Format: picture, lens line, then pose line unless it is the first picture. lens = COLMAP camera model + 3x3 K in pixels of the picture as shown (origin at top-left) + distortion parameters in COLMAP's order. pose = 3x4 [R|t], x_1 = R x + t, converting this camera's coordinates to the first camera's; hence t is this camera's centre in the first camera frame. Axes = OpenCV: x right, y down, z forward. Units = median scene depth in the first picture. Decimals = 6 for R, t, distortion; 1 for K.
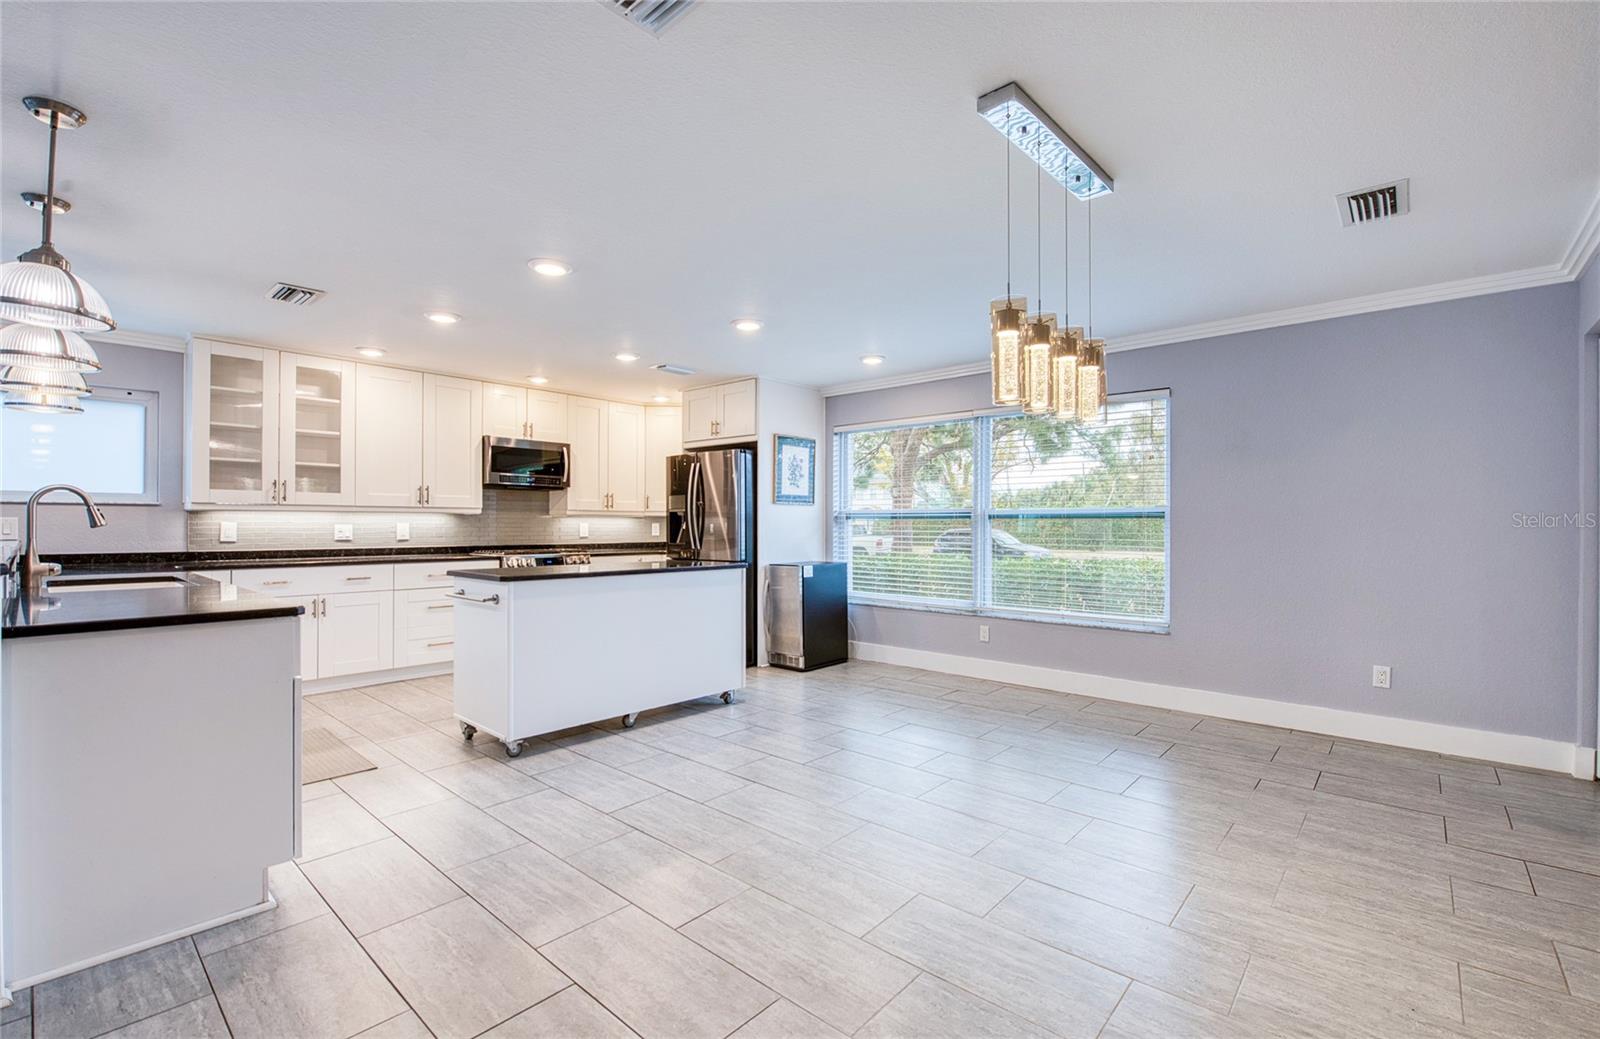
lens RADIAL K [[701.1, 0, 808.0], [0, 701.1, 515.0], [0, 0, 1]] dist [-0.019520, -0.001289]
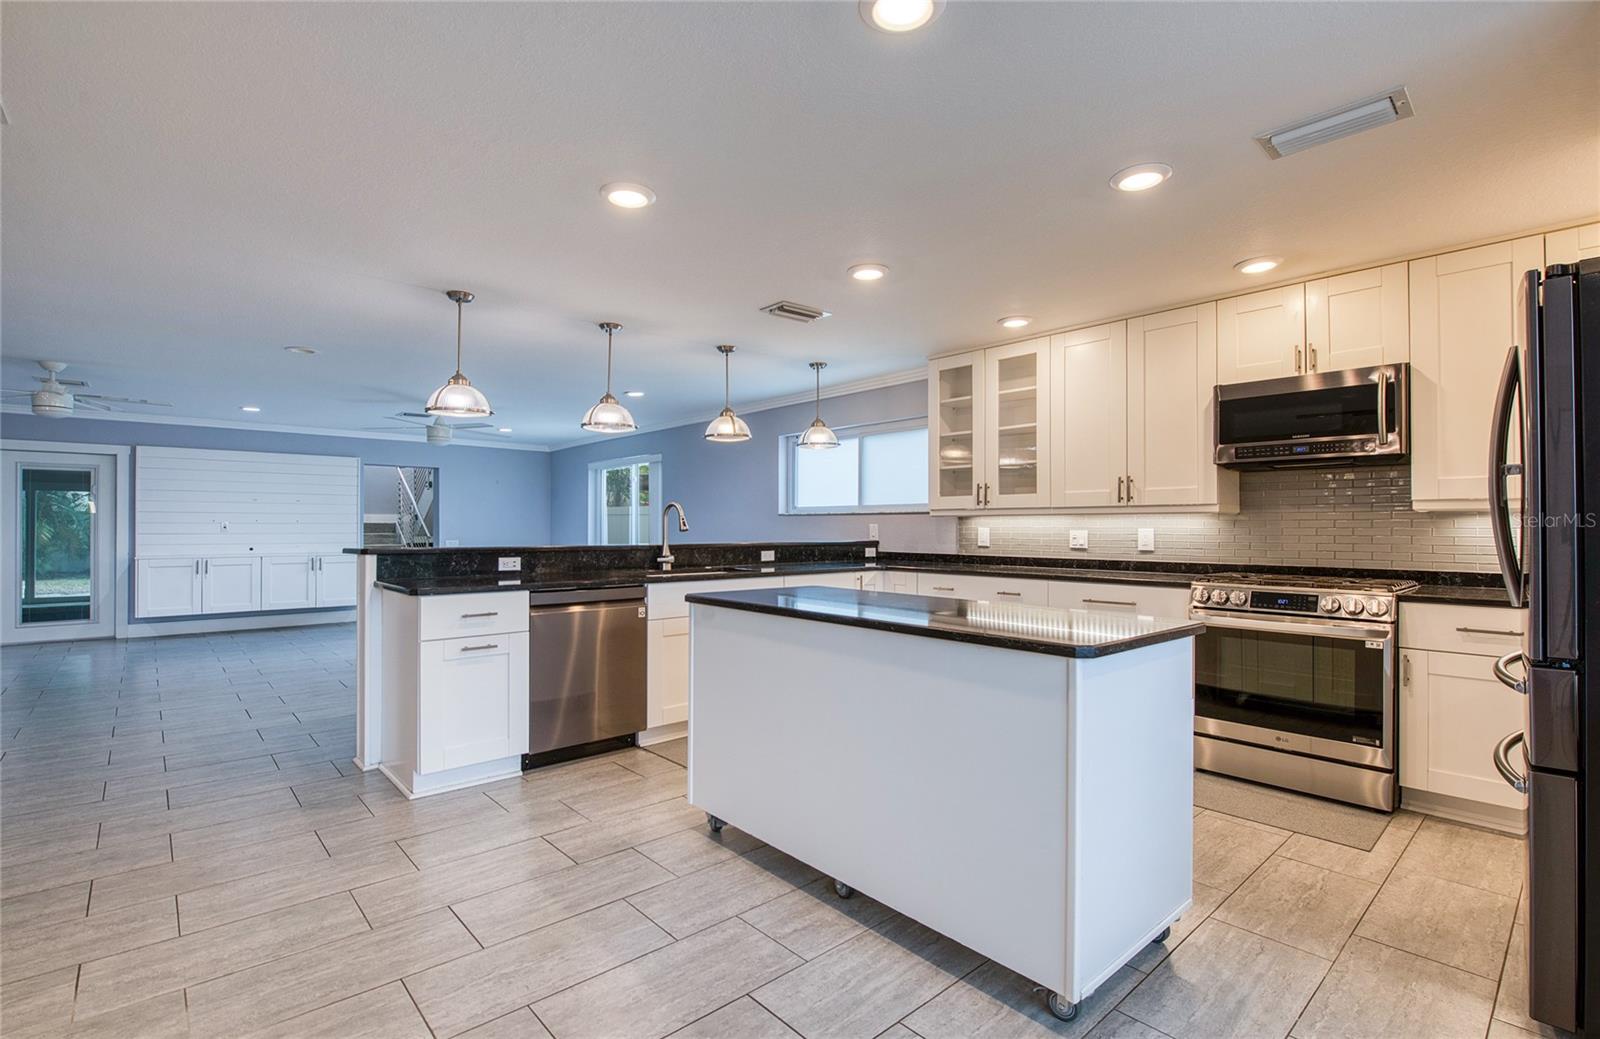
lens RADIAL K [[731.9, 0, 803.2], [0, 731.9, 522.4], [0, 0, 1]] dist [-0.019707, -0.000223]
pose [[-0.116128, -0.009071, -0.993193, 0.257993], [0.009648, 0.999901, -0.010260, 0.011139], [0.993187, -0.010773, -0.116029, 0.832908]]
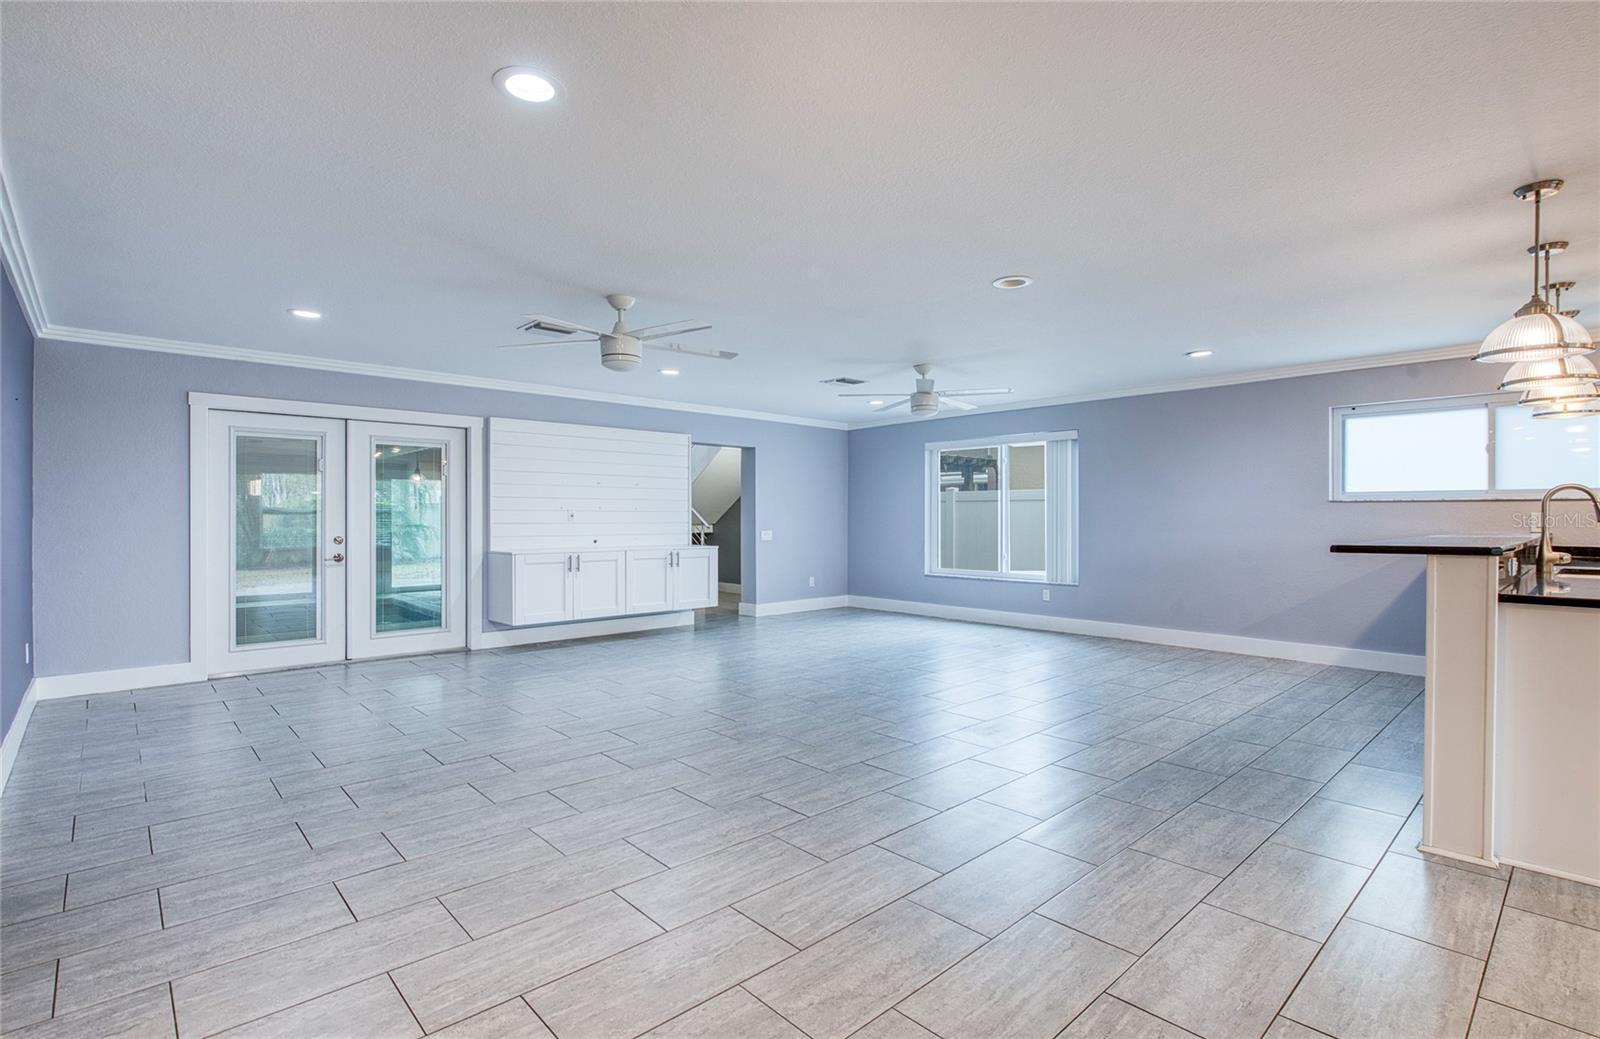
lens RADIAL K [[742.2, 0, 805.0], [0, 742.2, 528.1], [0, 0, 1]] dist [-0.012702, -0.002293]
pose [[-0.105072, 0.014355, -0.994361, 0.142210], [0.008945, 0.999869, 0.013489, 0.000669], [0.994424, -0.007477, -0.105186, -0.079778]]
